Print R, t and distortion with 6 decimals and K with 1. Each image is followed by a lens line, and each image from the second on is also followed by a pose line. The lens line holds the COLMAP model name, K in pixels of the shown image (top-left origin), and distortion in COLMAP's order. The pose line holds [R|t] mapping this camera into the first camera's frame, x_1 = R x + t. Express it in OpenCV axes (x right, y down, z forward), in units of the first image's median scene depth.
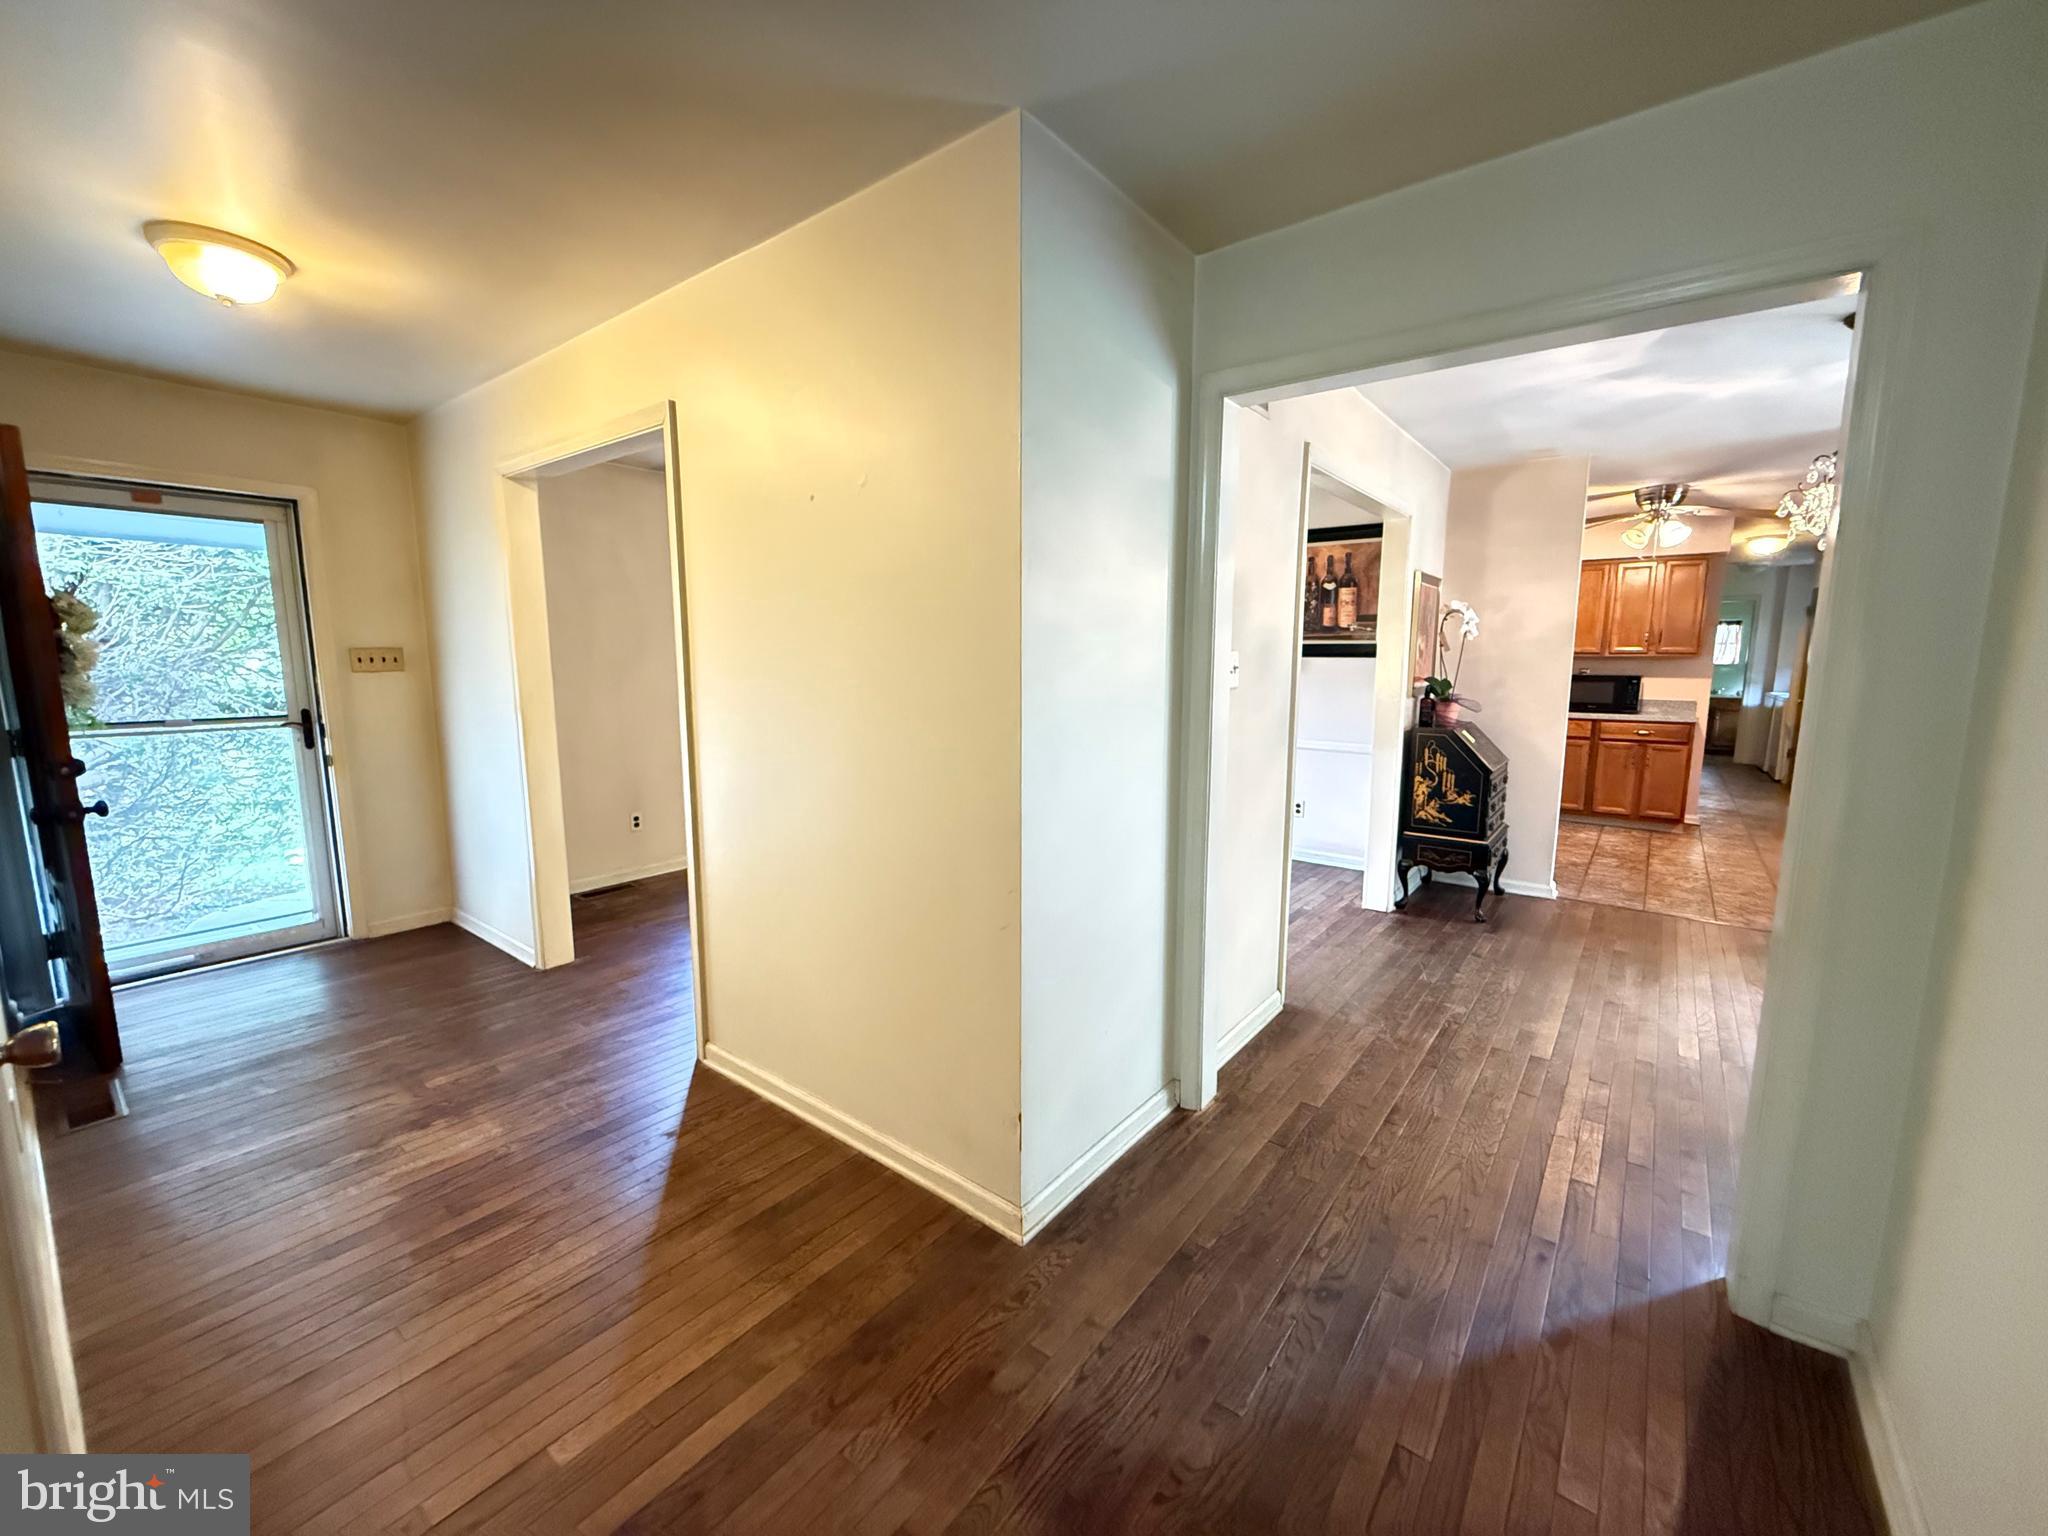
lens RADIAL K [[816.6, 0, 1020.6], [0, 816.6, 769.0], [0, 0, 1]] dist [-0.000153, 0.000131]
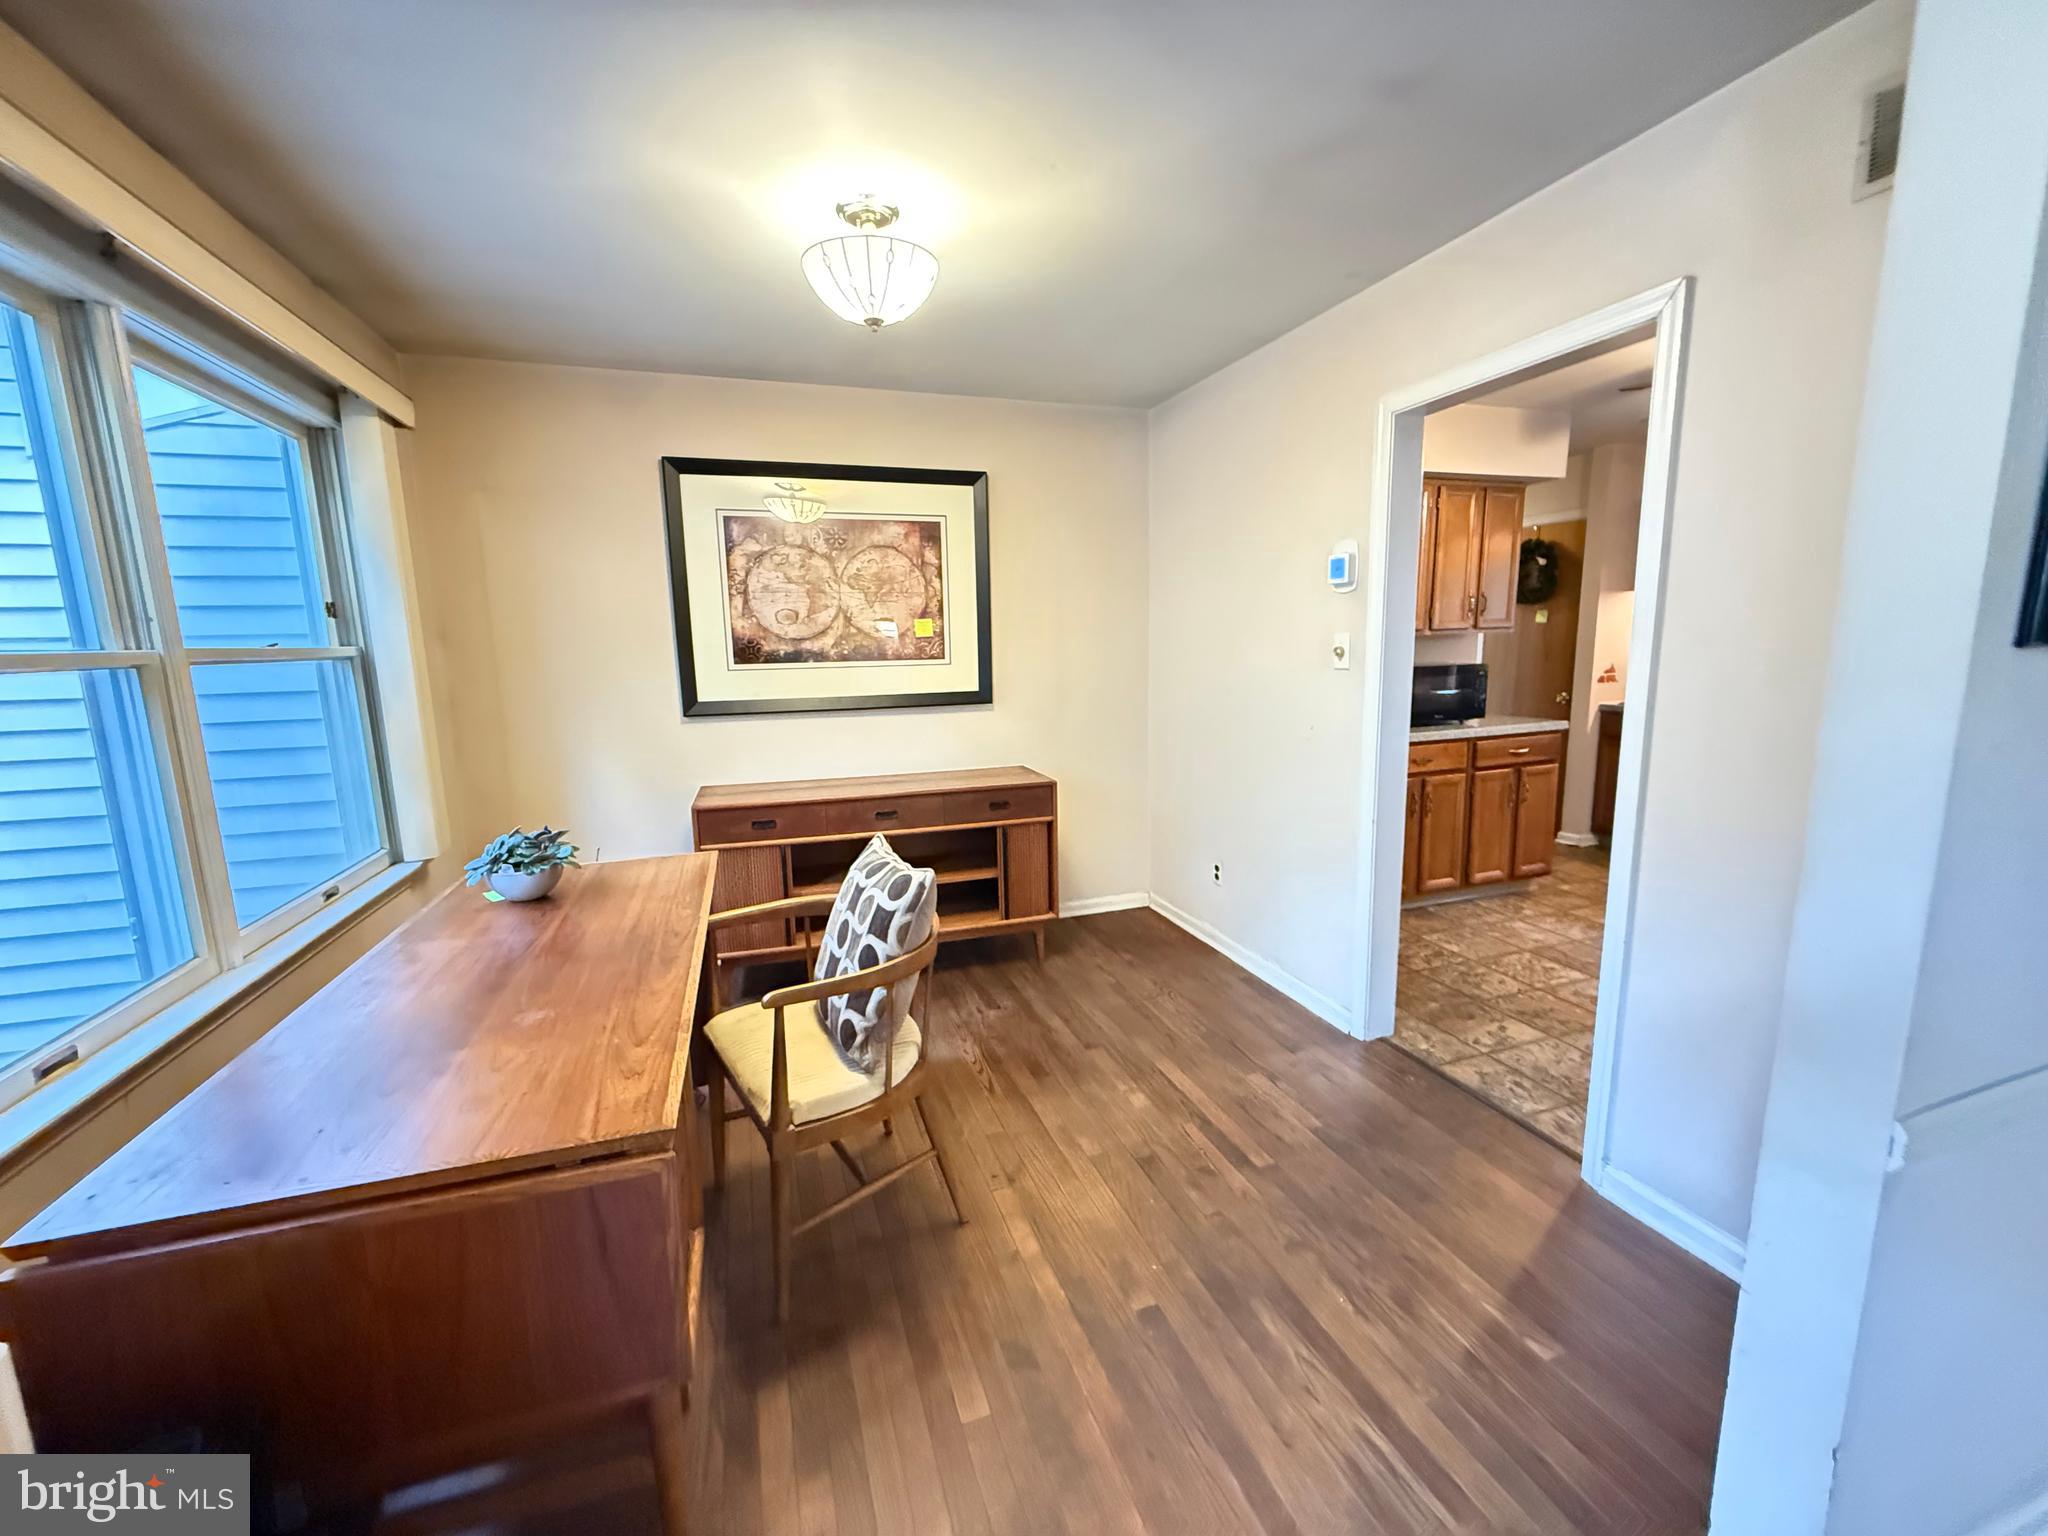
lens RADIAL K [[816.6, 0, 1026.3], [0, 816.6, 773.3], [0, 0, 1]] dist [-0.000153, 0.000131]
pose [[0.542833, -0.153343, 0.825723, 0.013457], [0.148689, 0.985206, 0.085212, -0.144353], [-0.826574, 0.076520, 0.557602, 0.990056]]
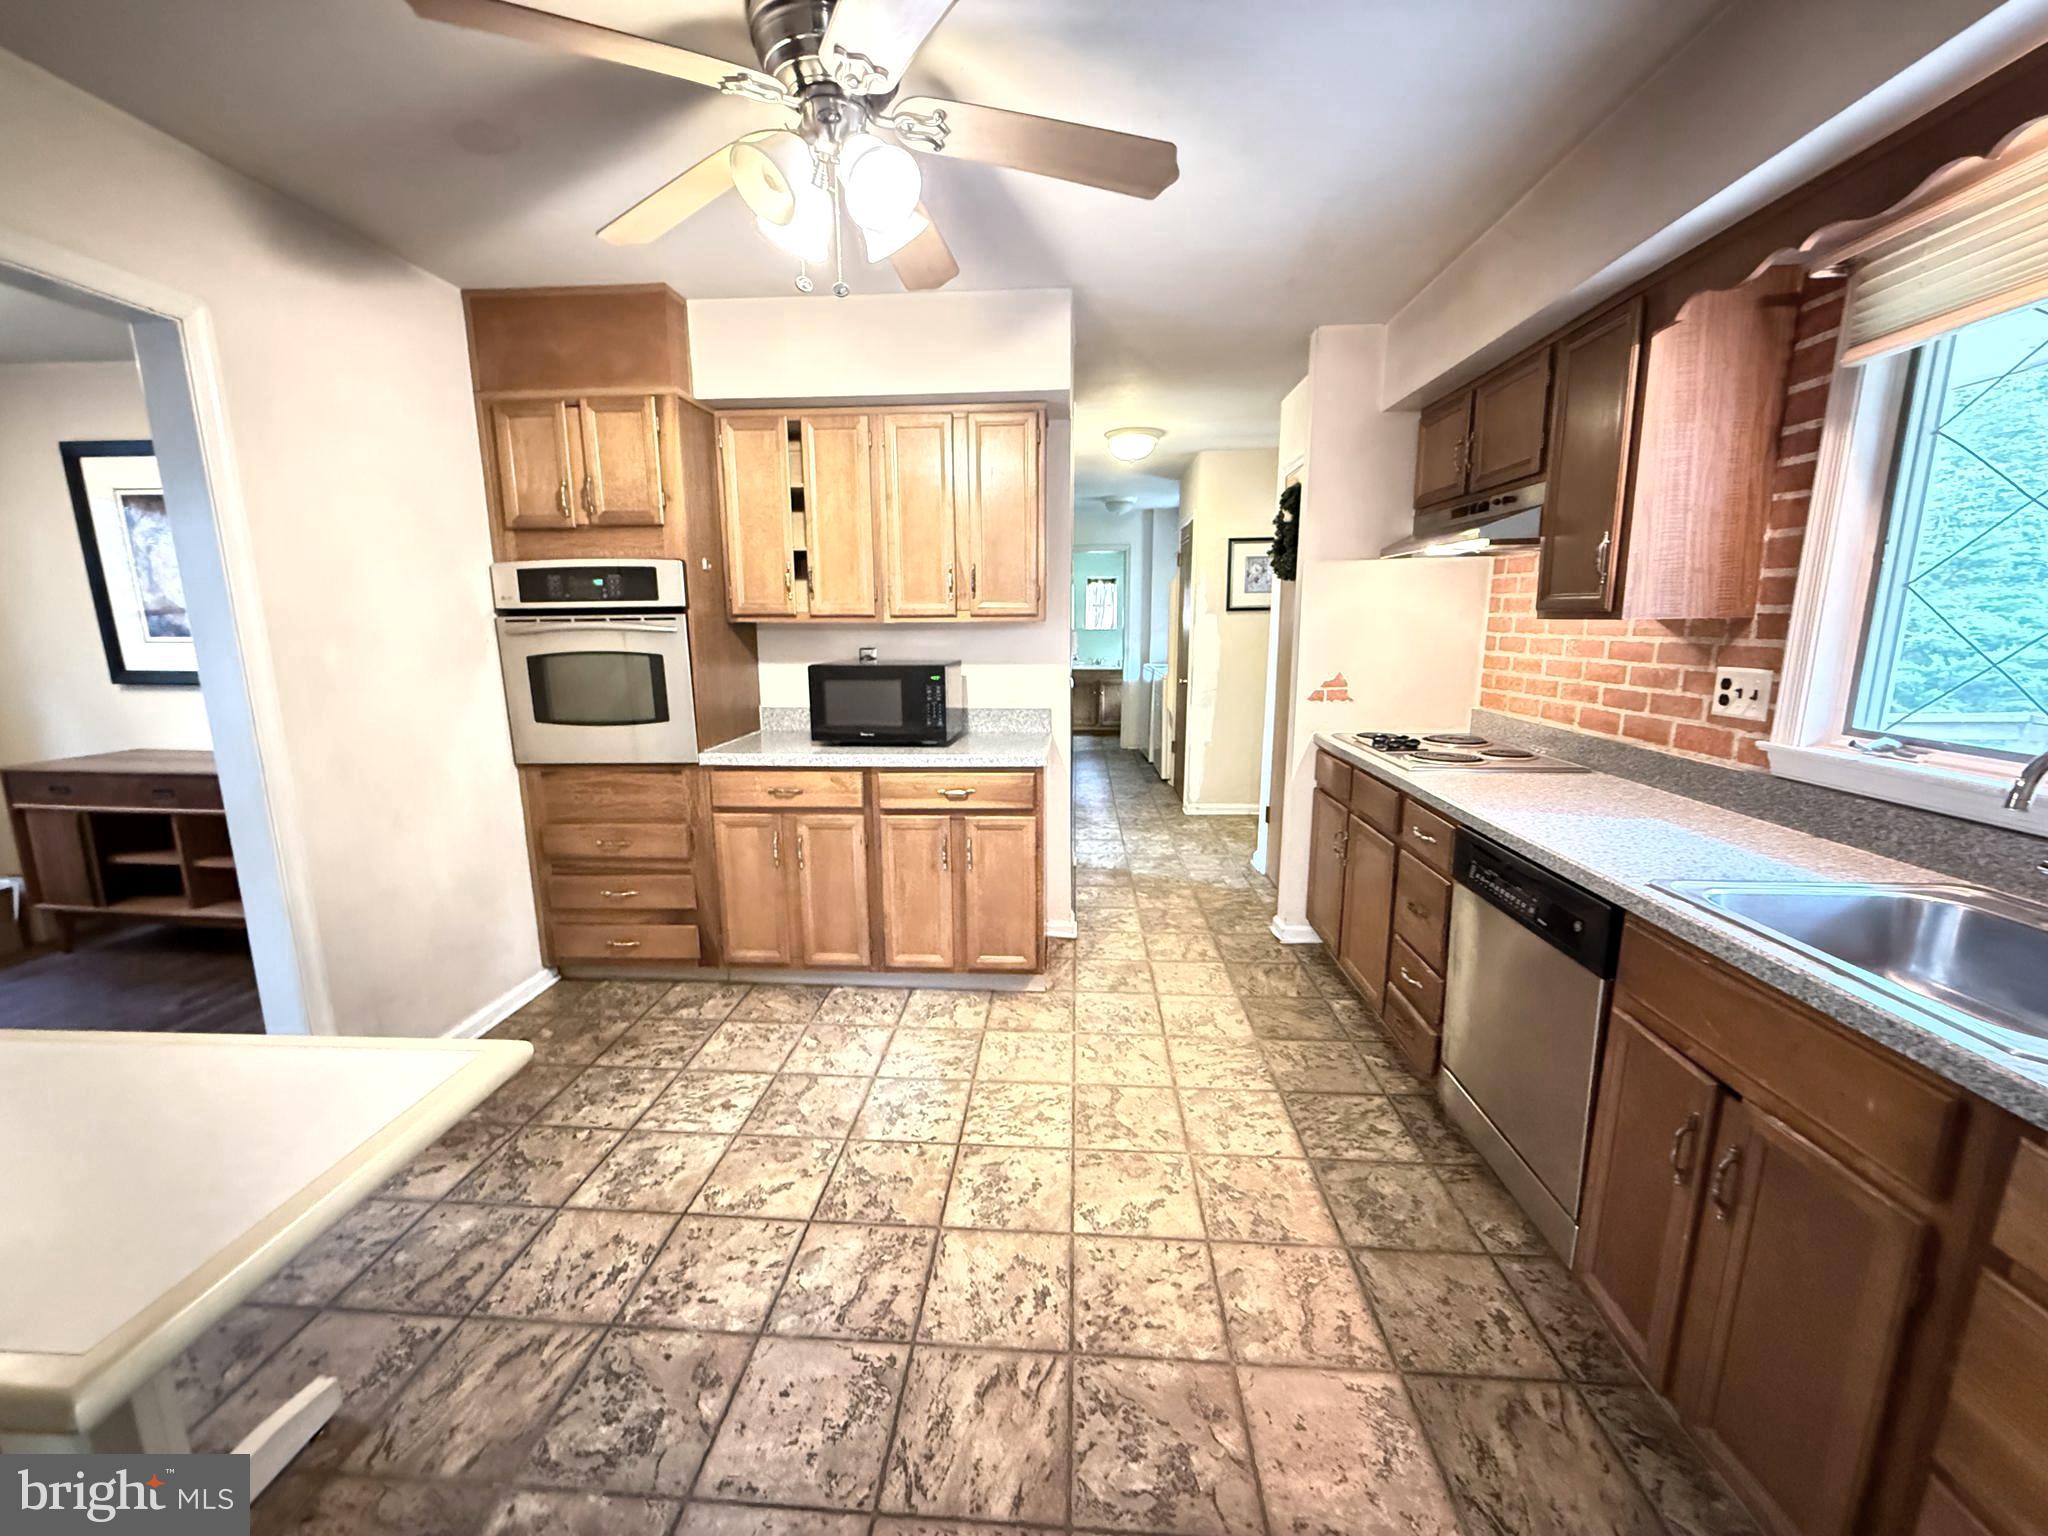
lens RADIAL K [[816.6, 0, 1021.3], [0, 816.6, 765.6], [0, 0, 1]] dist [-0.000153, 0.000131]
pose [[0.827733, -0.108716, 0.550489, 0.559721], [0.089529, 0.994071, 0.061700, -0.086240], [-0.553933, -0.001786, 0.832559, 0.618194]]
